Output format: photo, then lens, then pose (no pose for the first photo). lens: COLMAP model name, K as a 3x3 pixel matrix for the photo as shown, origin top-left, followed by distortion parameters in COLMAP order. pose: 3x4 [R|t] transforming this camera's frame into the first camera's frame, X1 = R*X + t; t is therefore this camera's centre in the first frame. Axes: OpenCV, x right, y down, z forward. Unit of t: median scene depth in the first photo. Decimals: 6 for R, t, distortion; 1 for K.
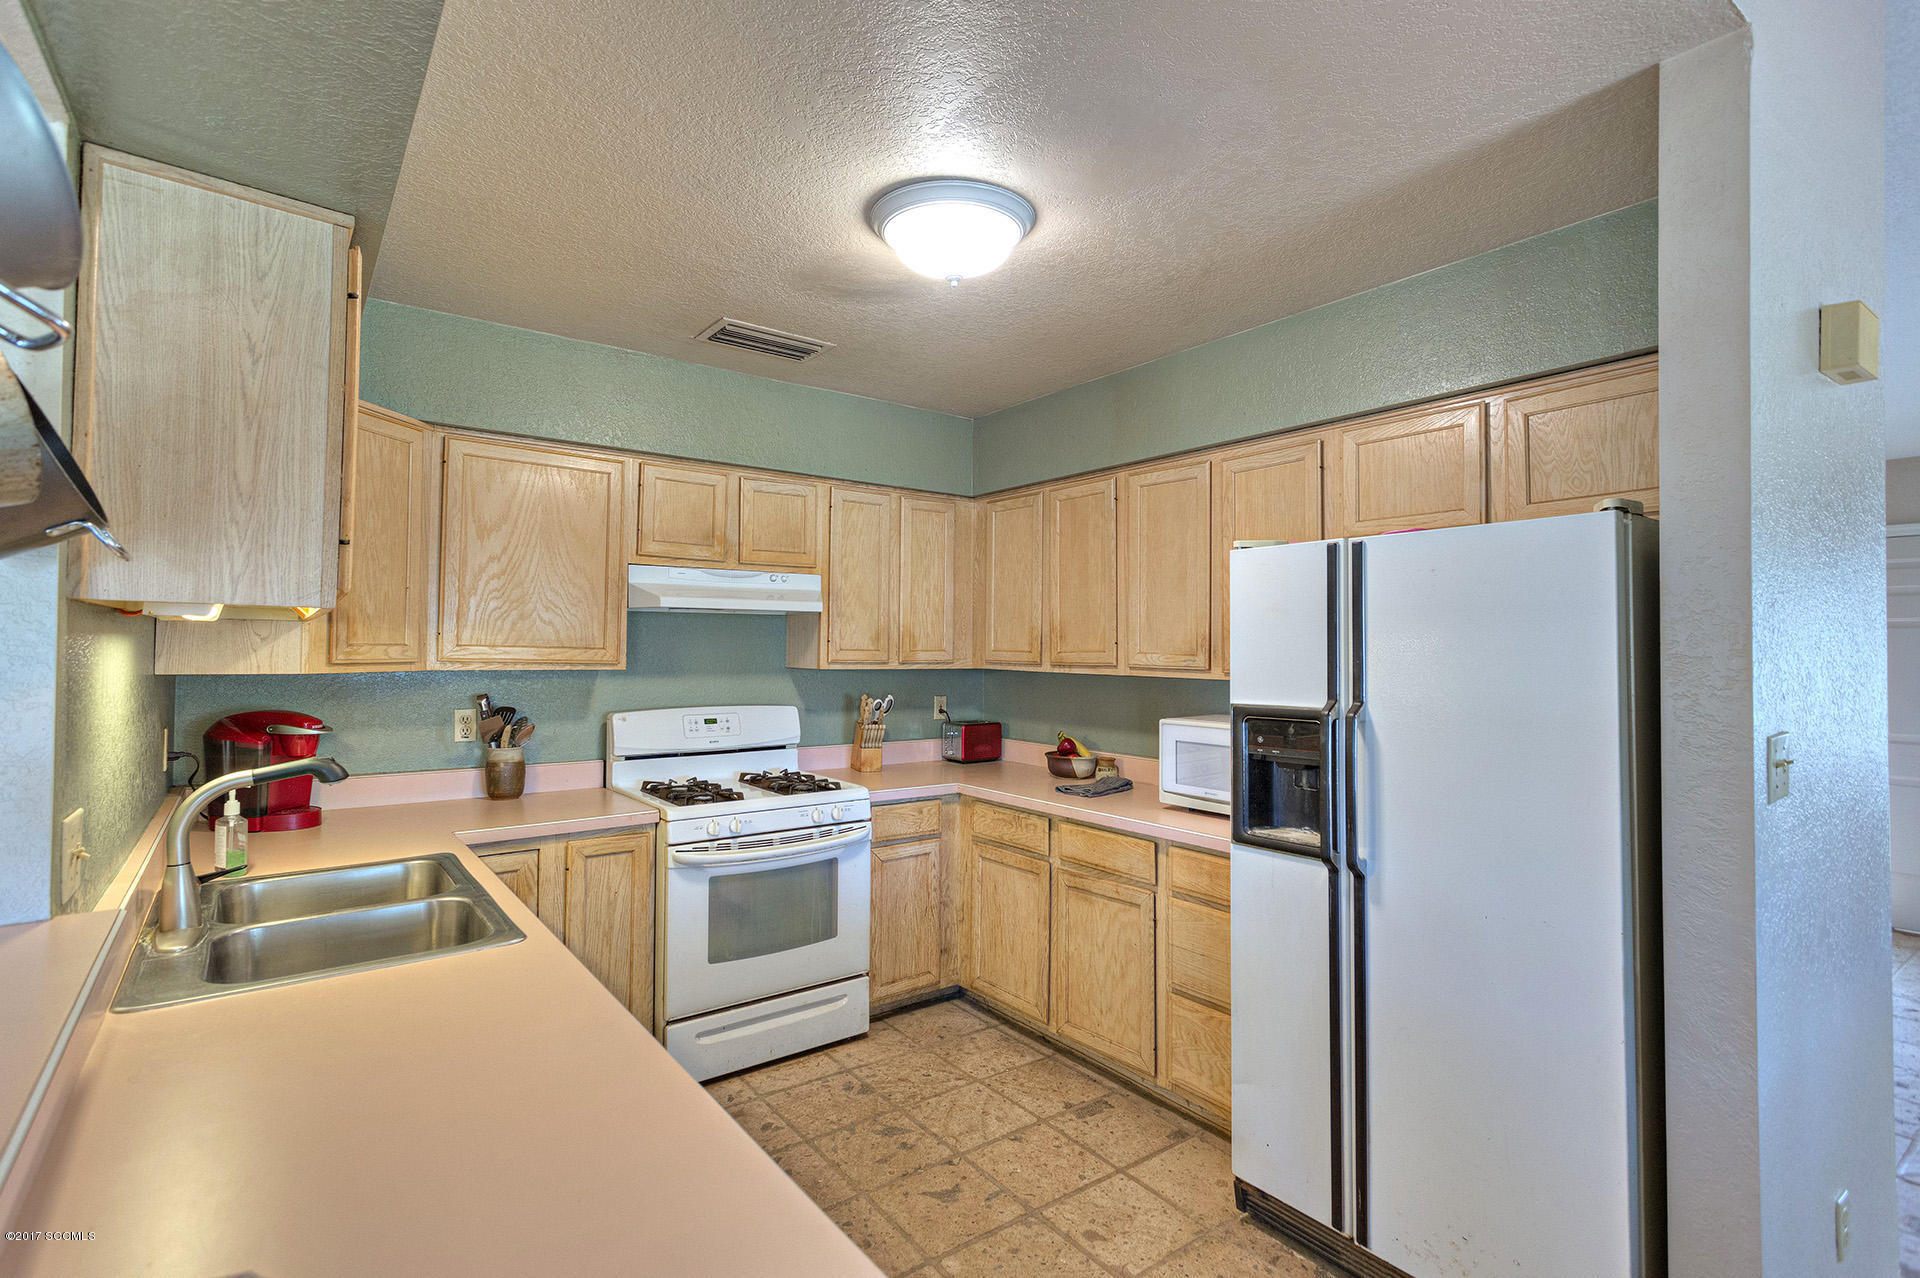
lens RADIAL K [[917.3, 0, 955.4], [0, 917.3, 636.5], [0, 0, 1]] dist [0.005445, 0.002699]
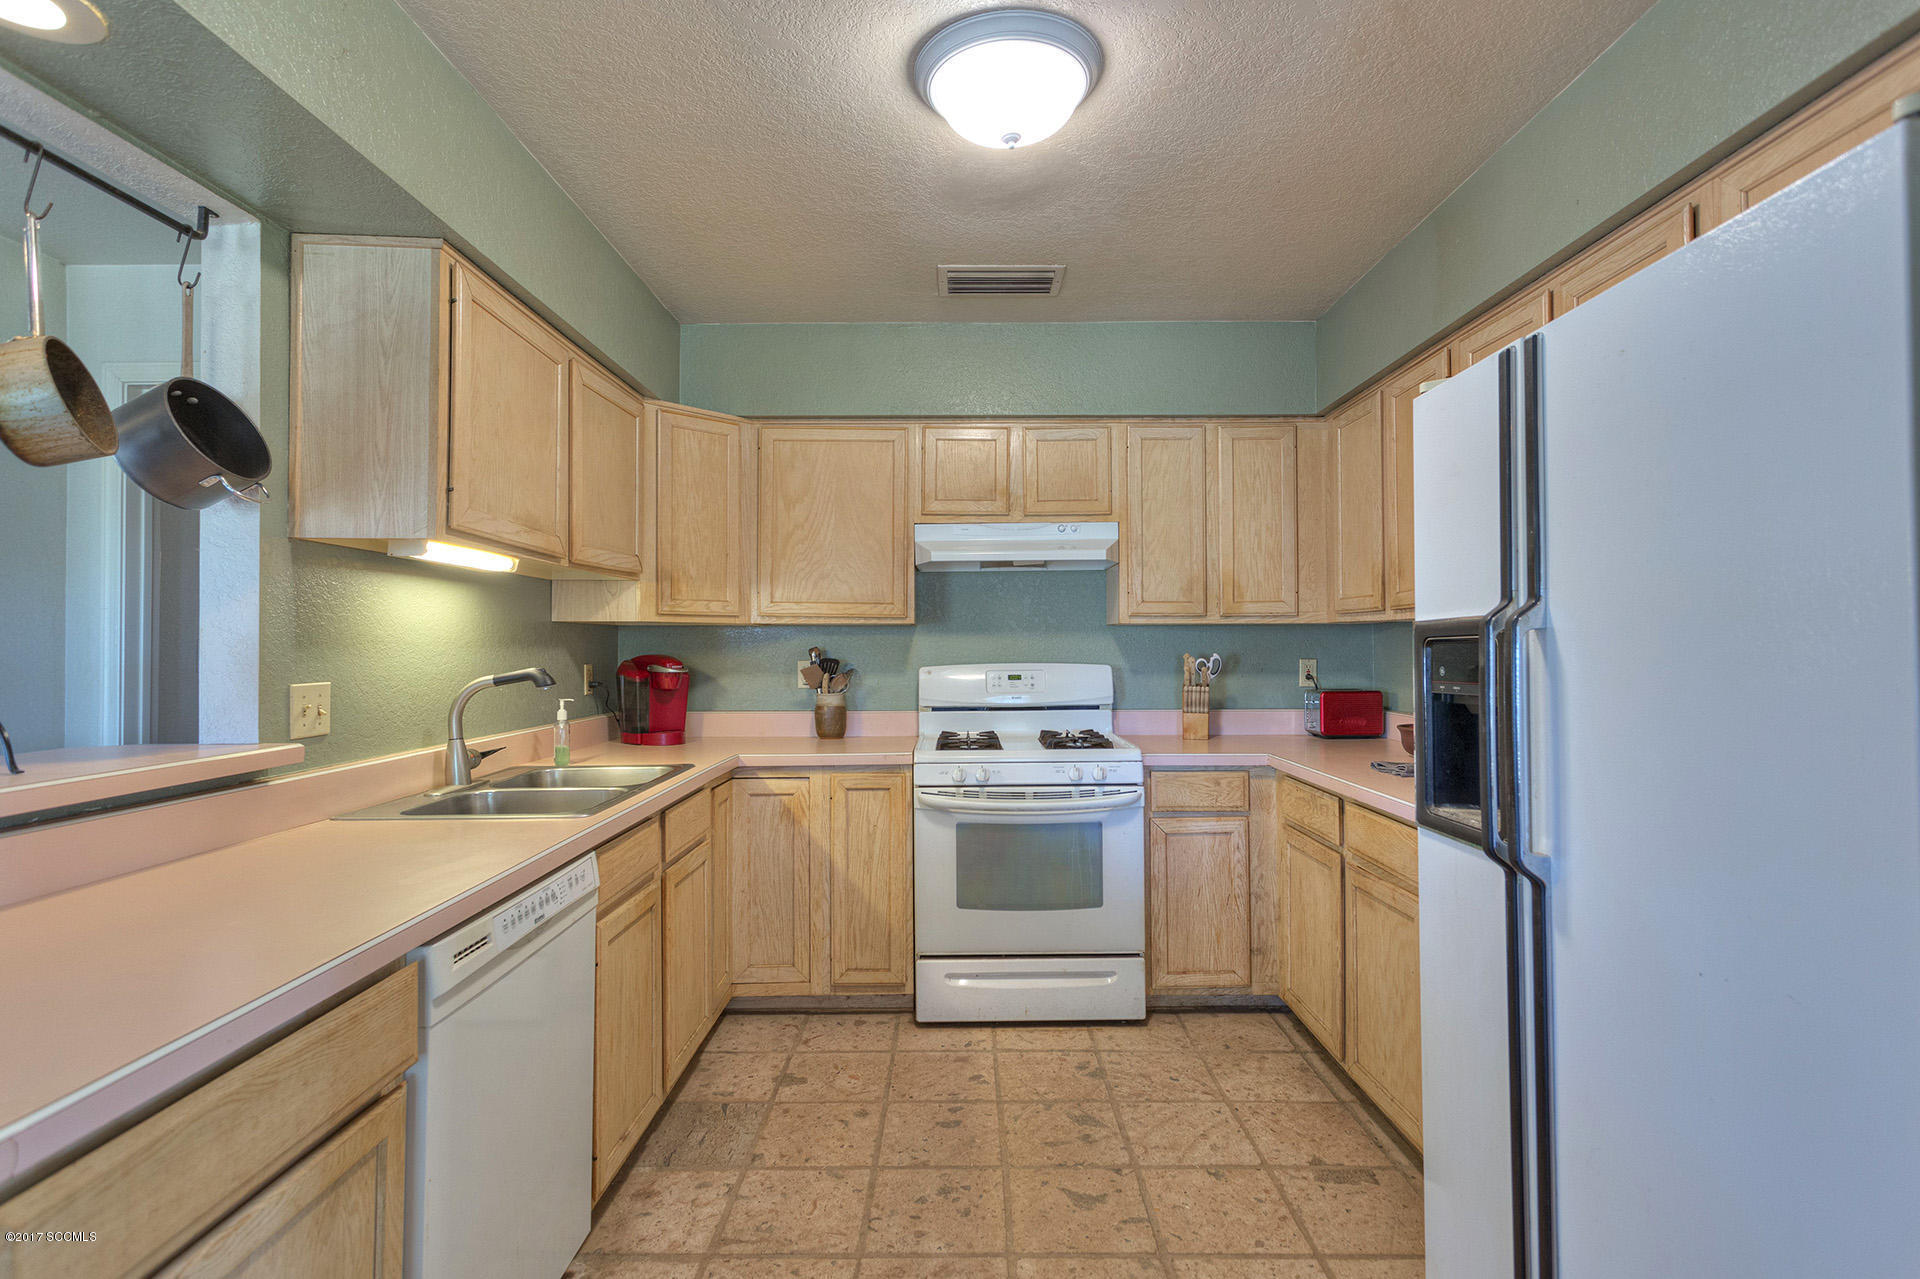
lens RADIAL K [[917.3, 0, 958.3], [0, 917.3, 638.6], [0, 0, 1]] dist [0.005445, 0.002699]
pose [[0.797734, -0.018524, -0.602725, 0.343603], [0.019122, 0.999802, -0.005418, 0.064401], [0.602707, -0.007203, 0.797930, 0.192477]]
